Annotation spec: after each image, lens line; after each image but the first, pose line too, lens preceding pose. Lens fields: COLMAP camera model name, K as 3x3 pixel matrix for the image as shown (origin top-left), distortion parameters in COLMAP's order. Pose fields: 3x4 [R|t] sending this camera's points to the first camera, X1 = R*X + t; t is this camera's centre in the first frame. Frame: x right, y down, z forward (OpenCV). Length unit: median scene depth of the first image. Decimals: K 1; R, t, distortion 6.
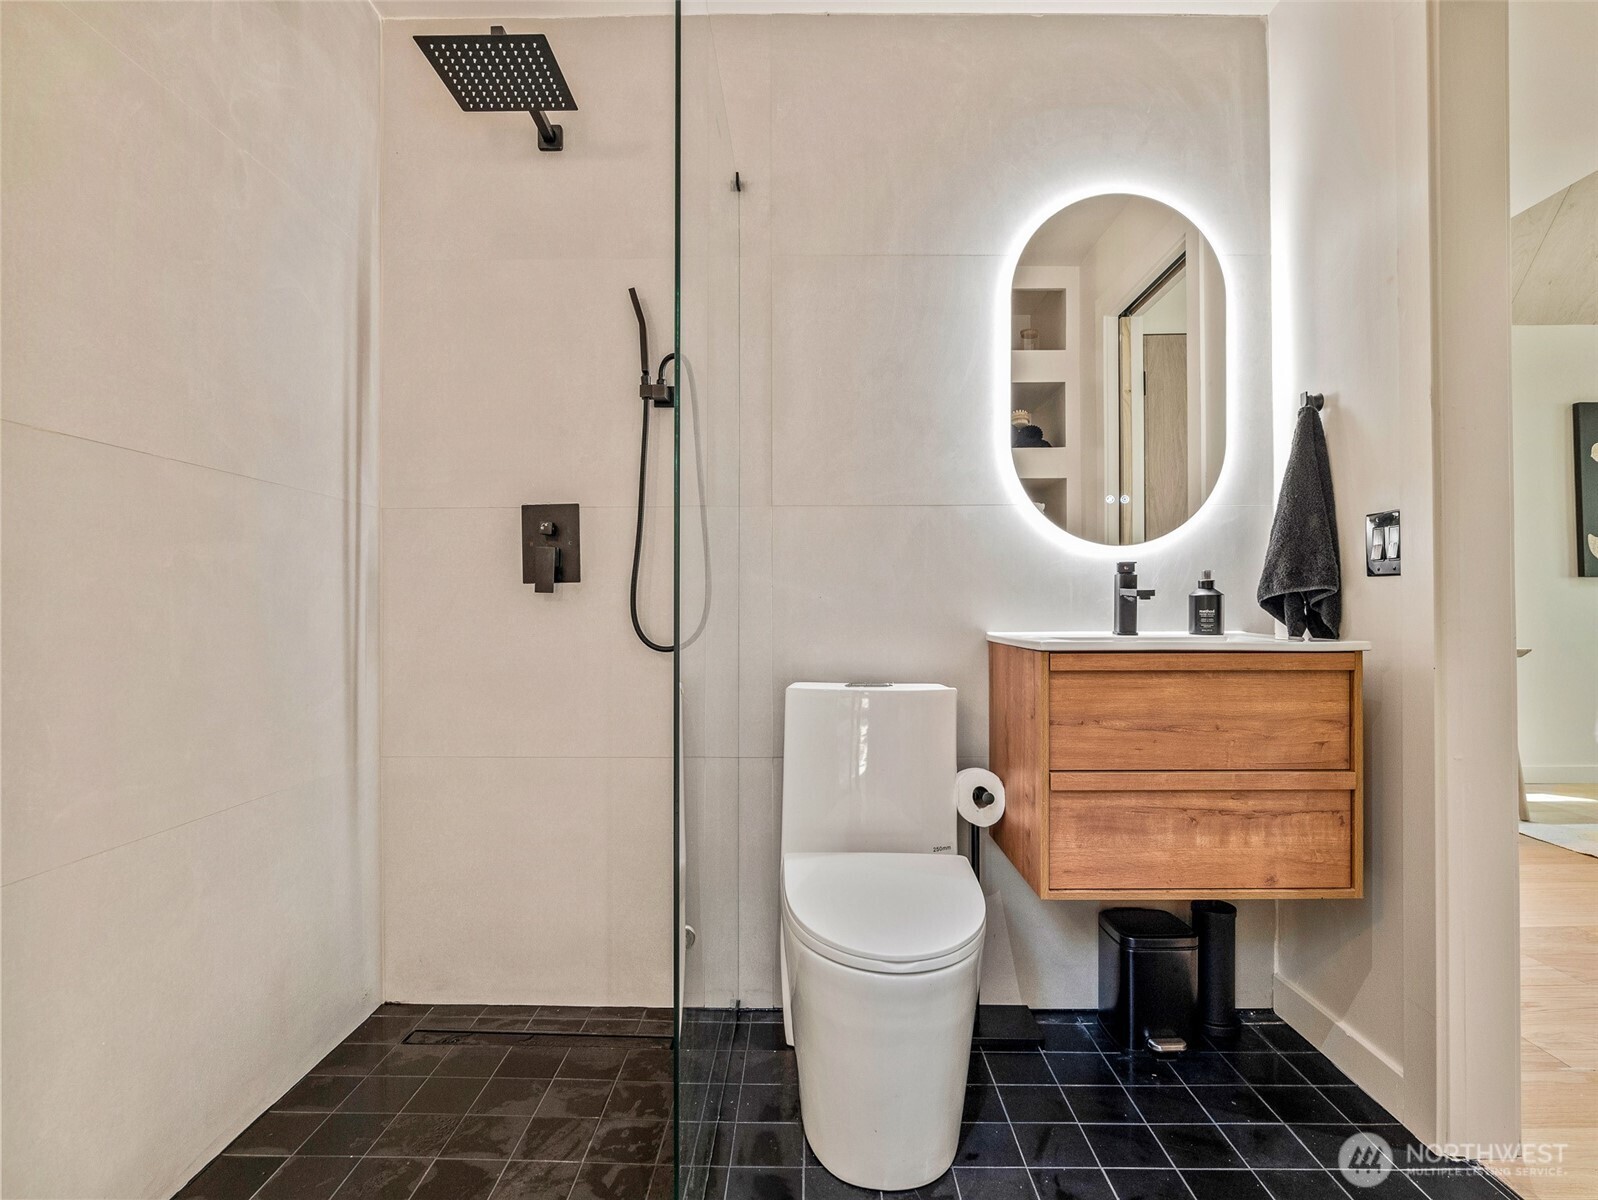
lens RADIAL K [[831.3, 0, 799.0], [0, 831.3, 600.0], [0, 0, 1]] dist [-0.016133, 0.000312]
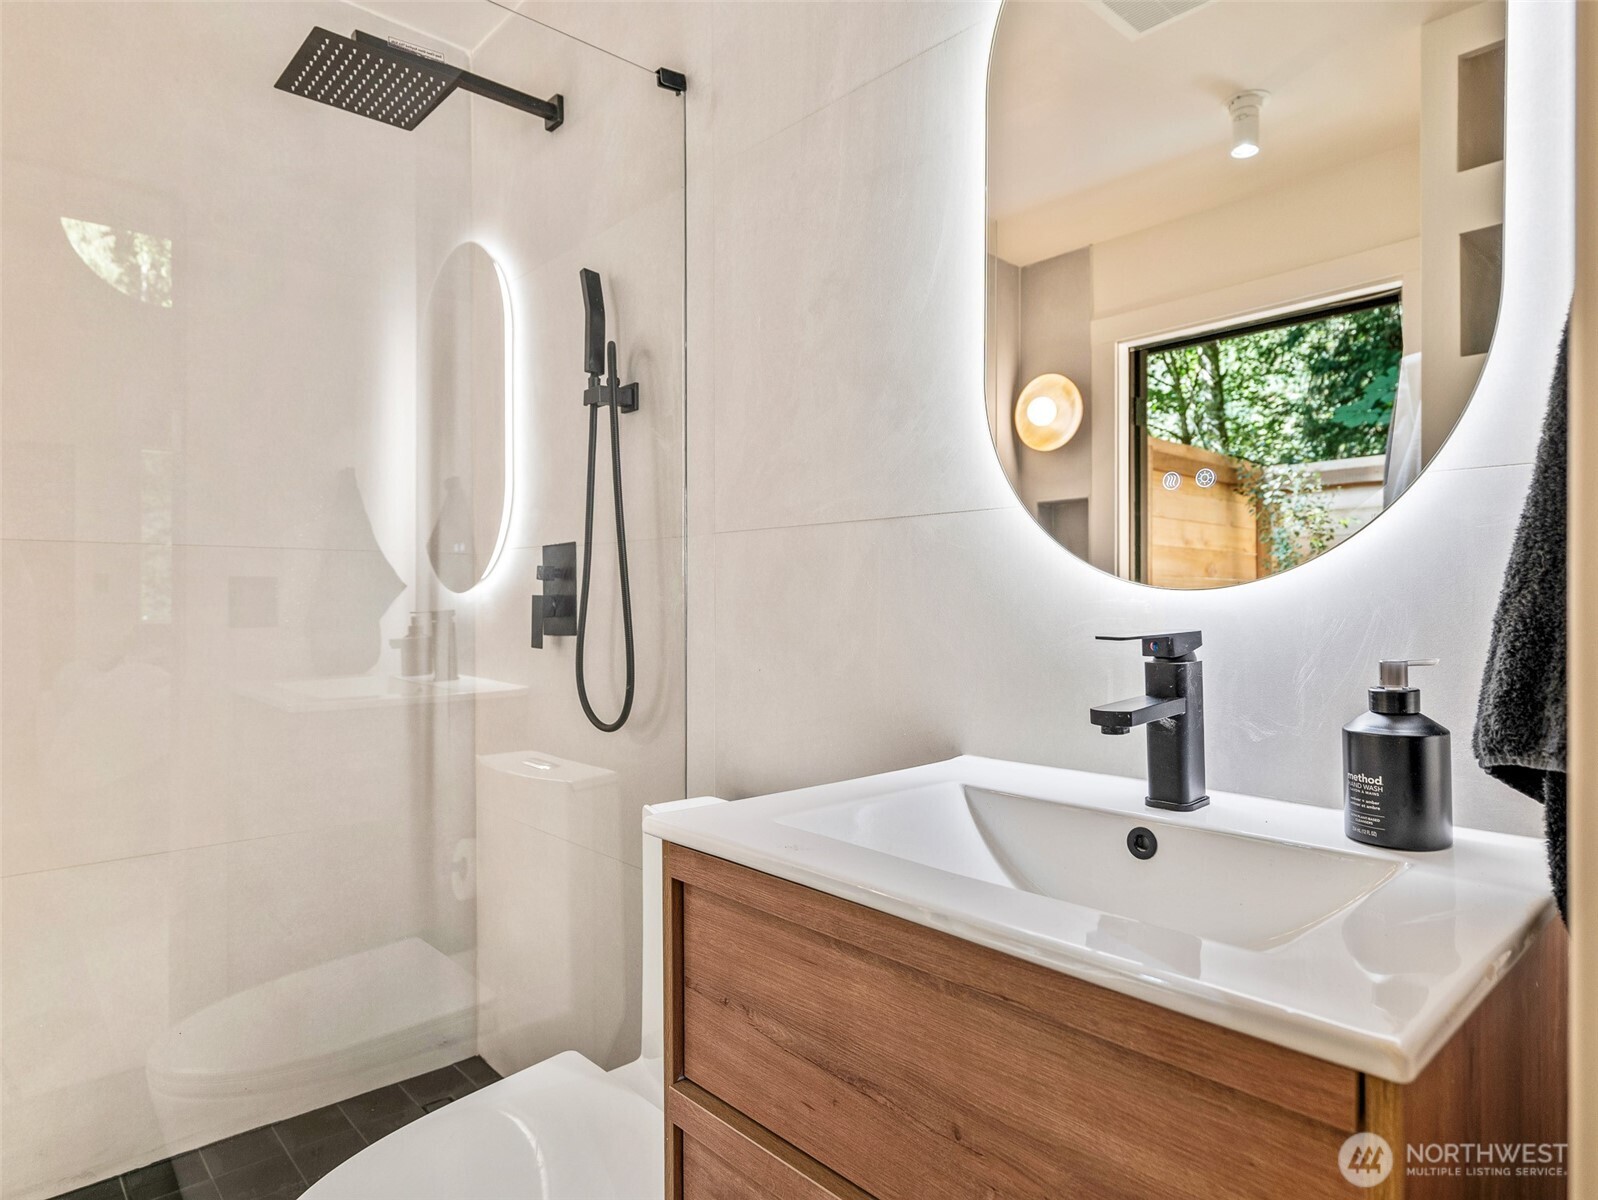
lens RADIAL K [[945.3, 0, 799.0], [0, 945.3, 600.0], [0, 0, 1]] dist [-0.017673, 0.002332]
pose [[0.681347, 0.000863, -0.731960, 0.754944], [0.000907, 0.999998, 0.002023, -0.077340], [0.731960, -0.002043, 0.681344, 0.671851]]
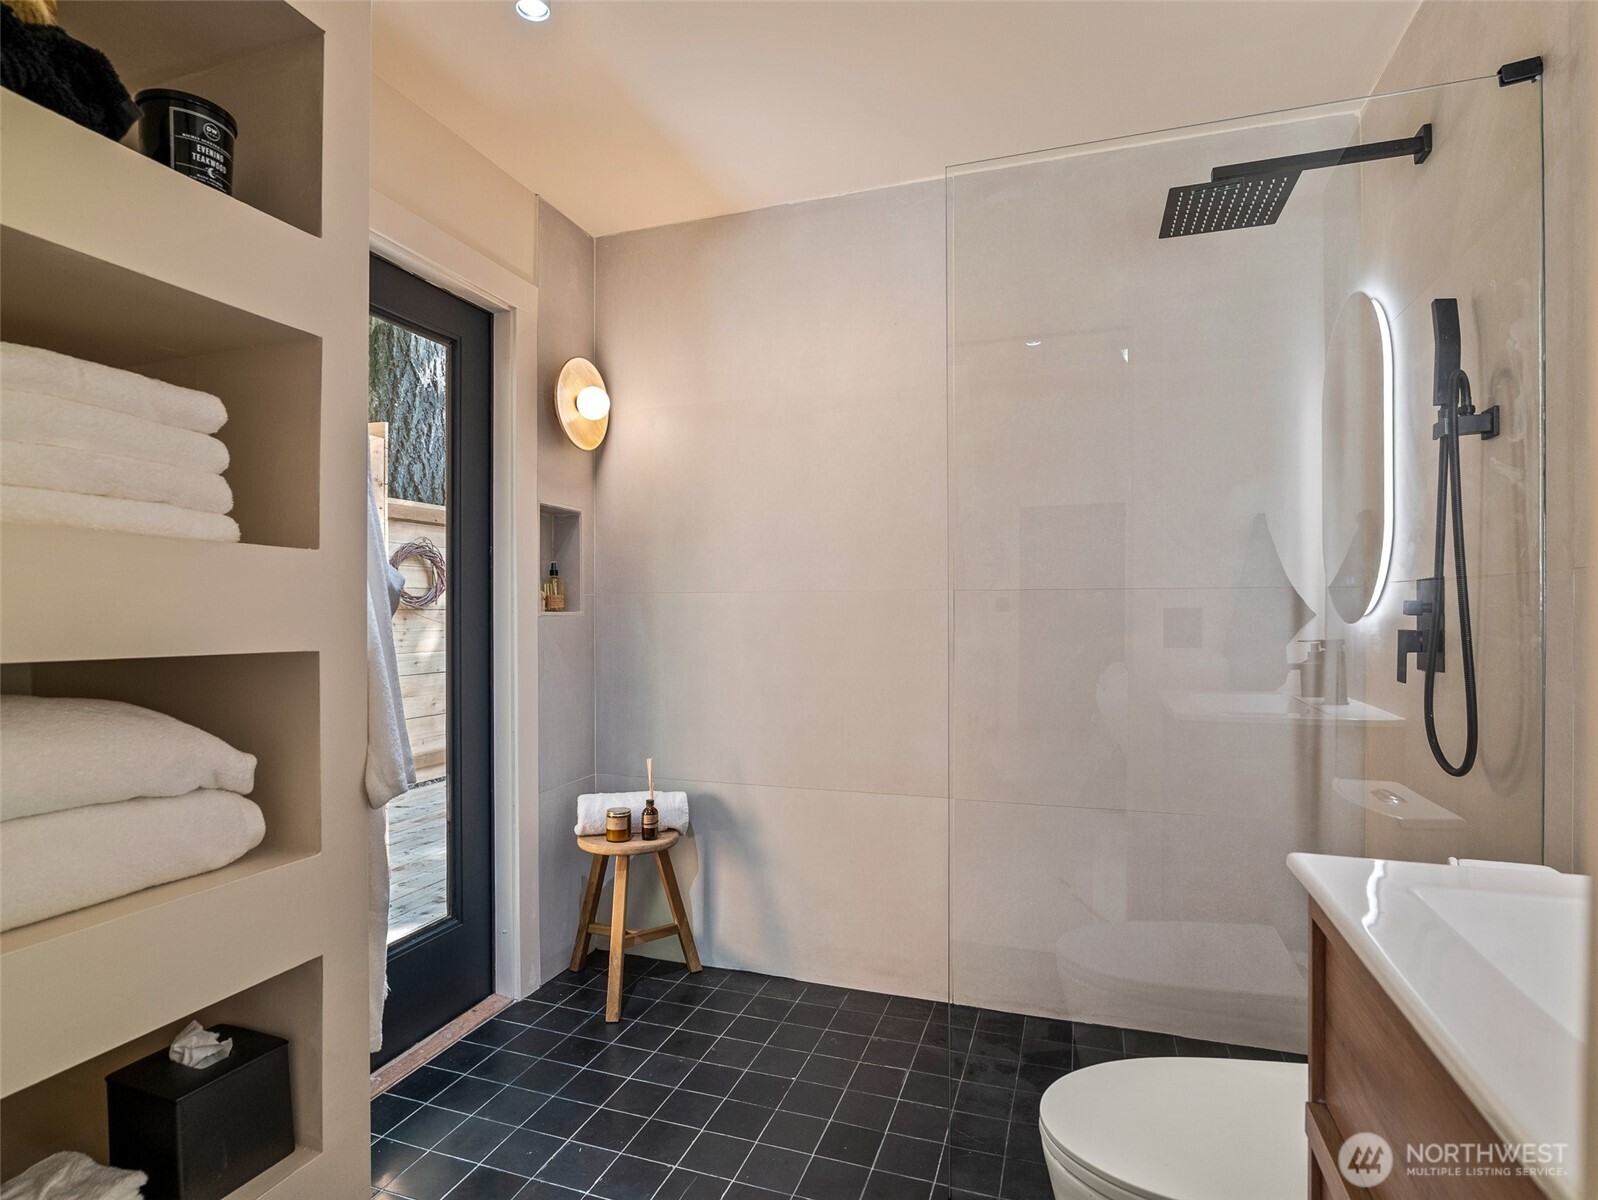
lens RADIAL K [[831.3, 0, 799.0], [0, 831.3, 600.0], [0, 0, 1]] dist [-0.016133, 0.000312]
pose [[-0.315273, -0.011859, -0.948927, 0.909526], [0.003860, 0.999898, -0.013778, -0.109302], [0.948993, -0.008007, -0.315195, 0.850532]]
